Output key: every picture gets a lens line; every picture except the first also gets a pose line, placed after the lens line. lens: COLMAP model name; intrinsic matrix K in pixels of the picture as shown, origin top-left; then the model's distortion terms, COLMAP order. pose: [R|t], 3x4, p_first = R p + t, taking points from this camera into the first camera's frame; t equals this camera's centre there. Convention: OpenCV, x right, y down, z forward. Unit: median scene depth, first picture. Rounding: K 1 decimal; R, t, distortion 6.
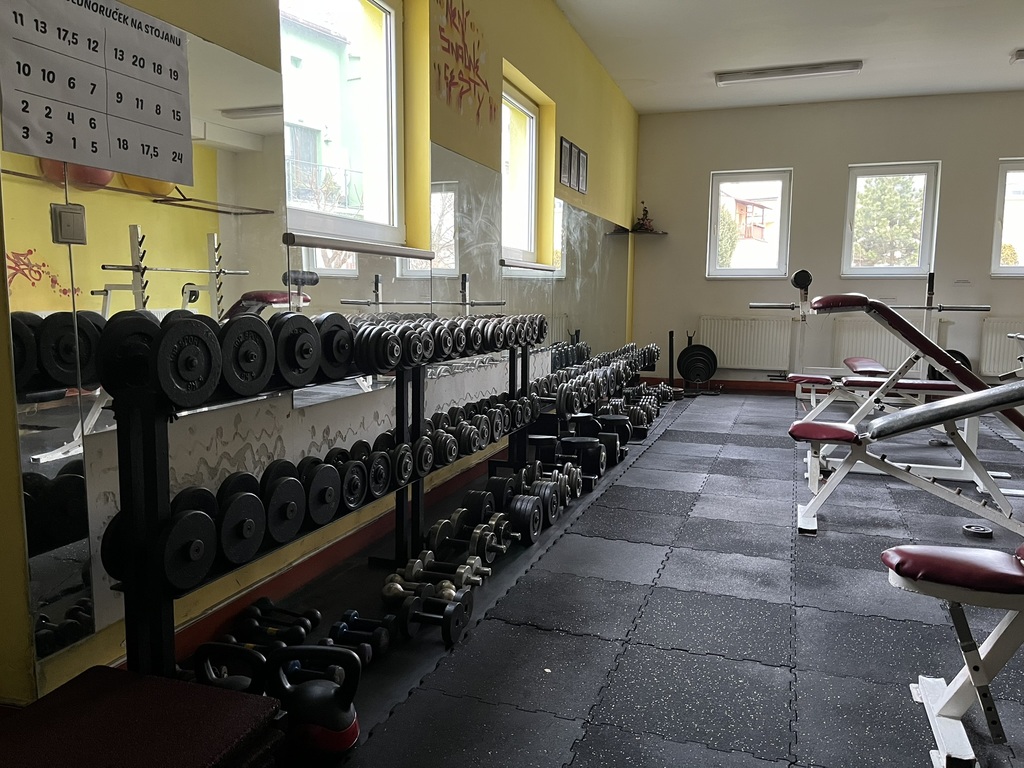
lens RADIAL K [[774.6, 0, 512.8], [0, 774.6, 396.6], [0, 0, 1]] dist [0.050669, -0.076265]
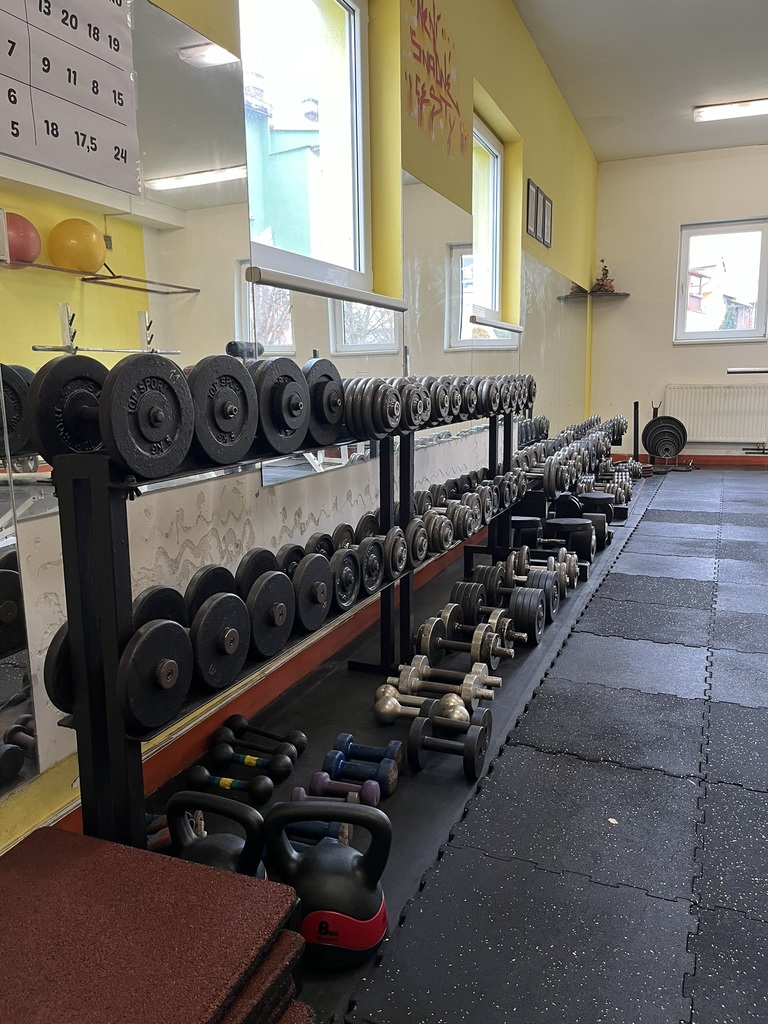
lens RADIAL K [[774.6, 0, 378.5], [0, 774.6, 516.5], [0, 0, 1]] dist [0.050669, -0.076265]
pose [[0.997232, -0.012609, -0.073282, -0.088855], [0.015947, 0.998853, 0.045141, 0.011167], [0.072629, -0.046184, 0.996289, 0.168884]]
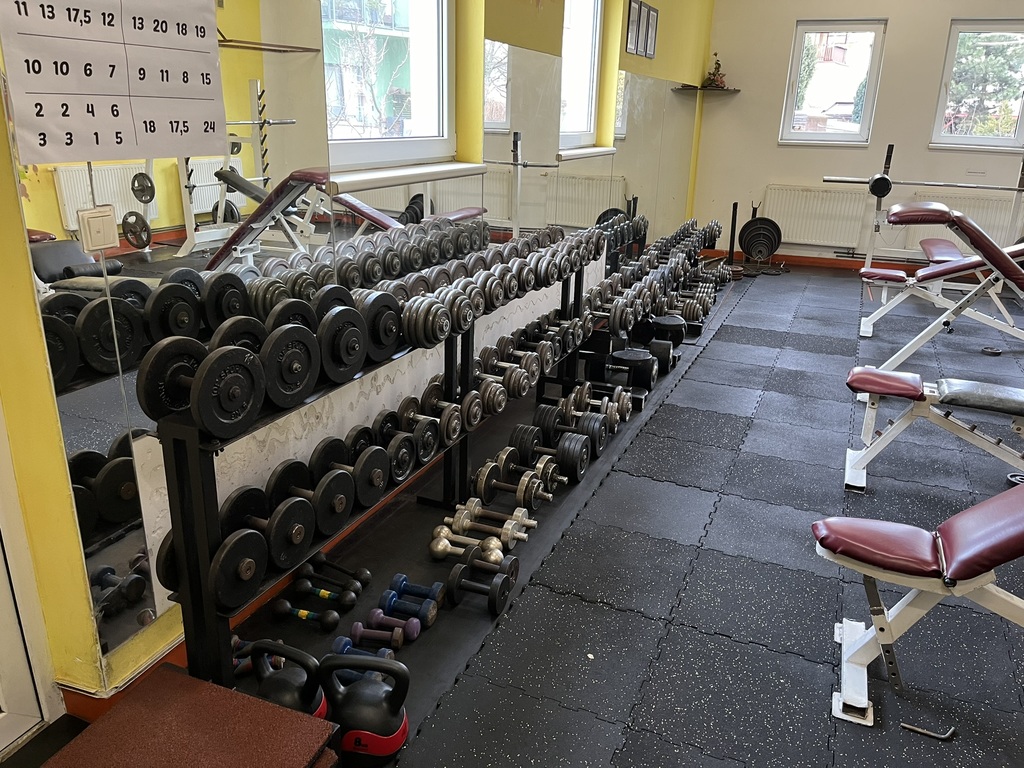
lens RADIAL K [[774.6, 0, 515.1], [0, 774.6, 387.1], [0, 0, 1]] dist [0.050669, -0.076265]
pose [[0.997867, 0.037666, -0.053316, -0.009164], [-0.026021, 0.978562, 0.204301, -0.143267], [0.059868, -0.202478, 0.977455, 0.047944]]
